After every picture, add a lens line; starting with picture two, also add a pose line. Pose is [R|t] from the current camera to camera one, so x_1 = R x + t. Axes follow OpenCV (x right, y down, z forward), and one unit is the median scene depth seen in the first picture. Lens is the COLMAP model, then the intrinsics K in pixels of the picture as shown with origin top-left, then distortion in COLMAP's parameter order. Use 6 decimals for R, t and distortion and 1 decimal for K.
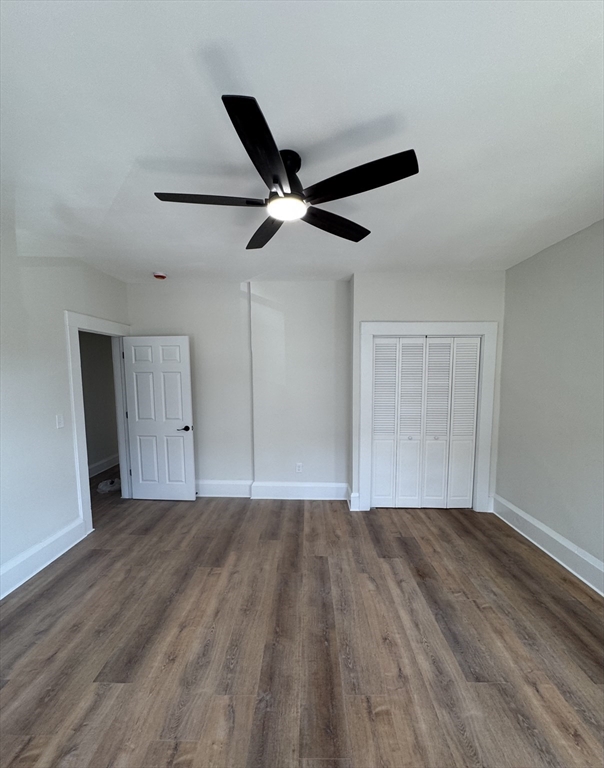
lens RADIAL K [[324.0, 0, 300.2], [0, 324.0, 382.8], [0, 0, 1]] dist [-0.001132, 0.000290]
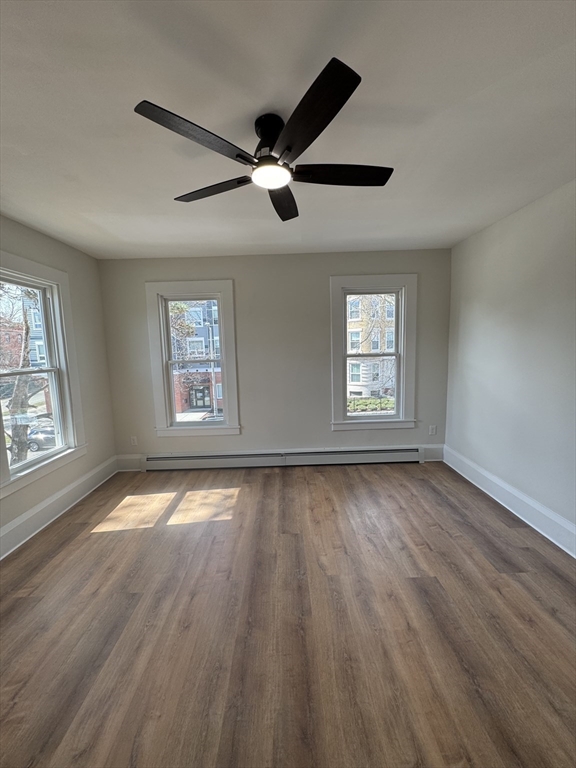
lens RADIAL K [[307.4, 0, 289.2], [0, 307.4, 382.1], [0, 0, 1]] dist [-0.003307, 0.000671]
pose [[-0.998224, 0.038962, -0.045067, -0.018158], [0.032014, 0.988802, 0.145757, -0.030952], [0.050242, 0.144055, -0.988293, 1.363646]]
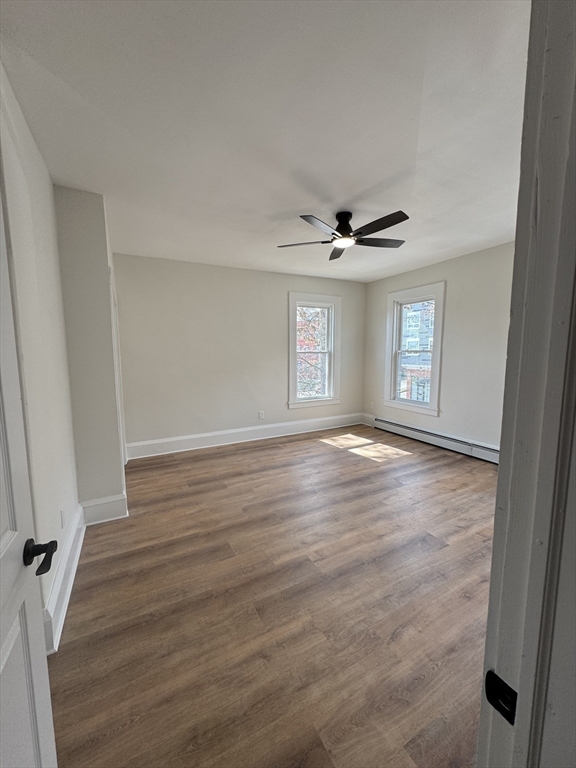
lens RADIAL K [[307.4, 0, 288.2], [0, 307.4, 384.6], [0, 0, 1]] dist [-0.003307, 0.000671]
pose [[-0.498920, -0.087467, 0.862223, -0.915982], [0.036046, 0.991939, 0.121484, 0.019259], [-0.865898, 0.091690, -0.491745, 1.457783]]
